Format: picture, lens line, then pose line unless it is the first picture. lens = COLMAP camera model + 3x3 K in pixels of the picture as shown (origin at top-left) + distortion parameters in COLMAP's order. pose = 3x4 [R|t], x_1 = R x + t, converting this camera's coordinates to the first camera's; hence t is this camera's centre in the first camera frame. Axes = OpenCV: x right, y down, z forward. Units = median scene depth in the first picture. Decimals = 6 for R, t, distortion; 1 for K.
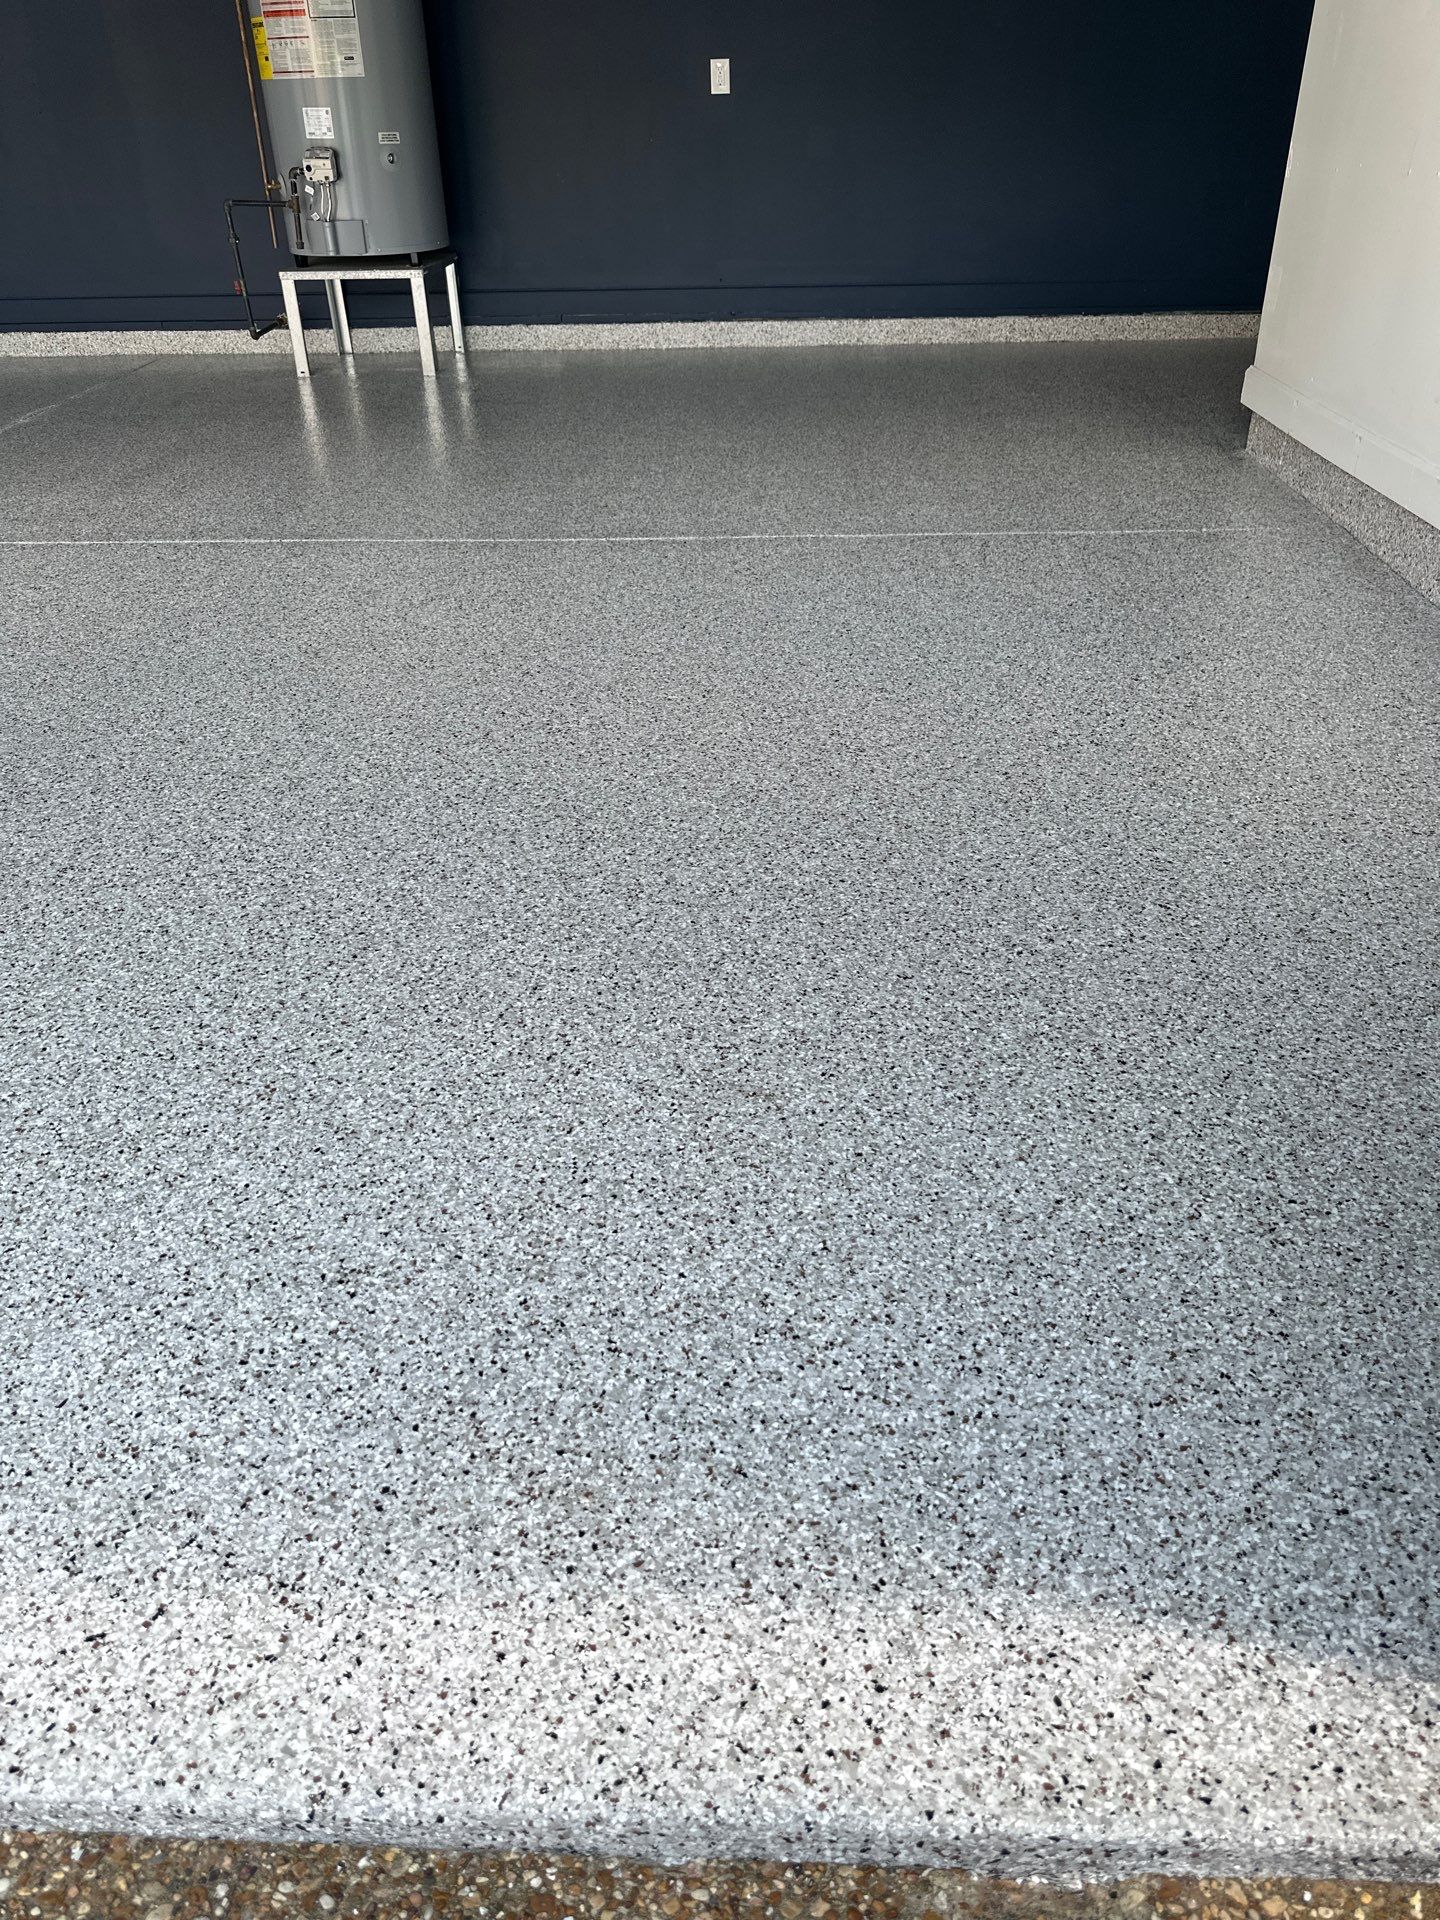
lens RADIAL K [[1396.7, 0, 714.2], [0, 1396.7, 973.3], [0, 0, 1]] dist [0.045911, -0.052176]
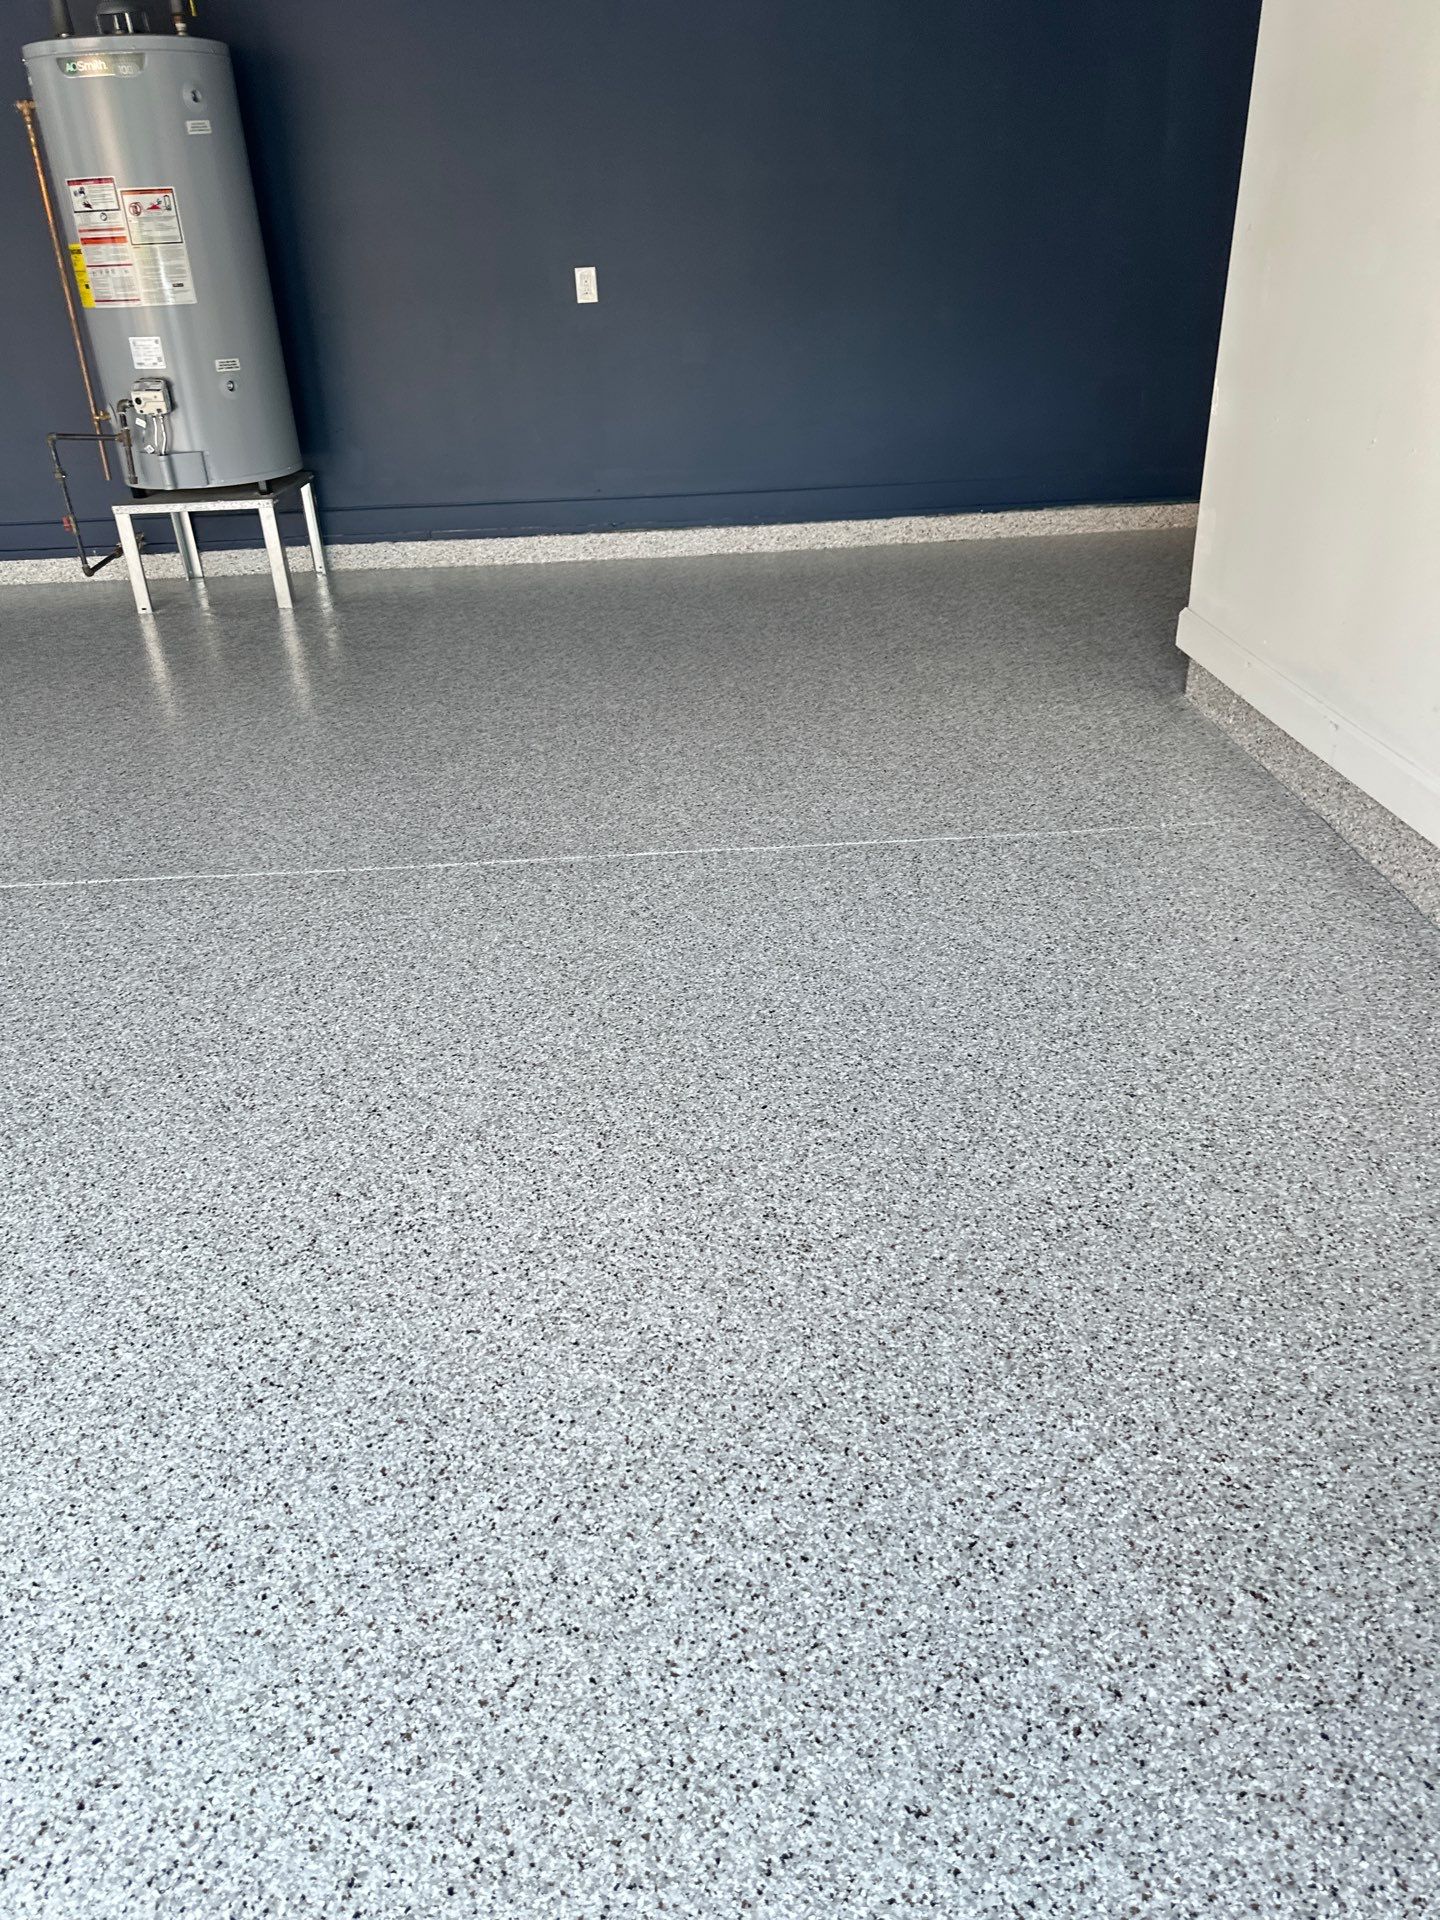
lens RADIAL K [[1396.7, 0, 711.9], [0, 1396.7, 972.8], [0, 0, 1]] dist [0.045911, -0.052176]
pose [[0.996706, -0.054617, 0.059949, 0.007146], [0.058908, 0.995641, -0.072309, -0.119165], [-0.055739, 0.075602, 0.995579, 0.103893]]
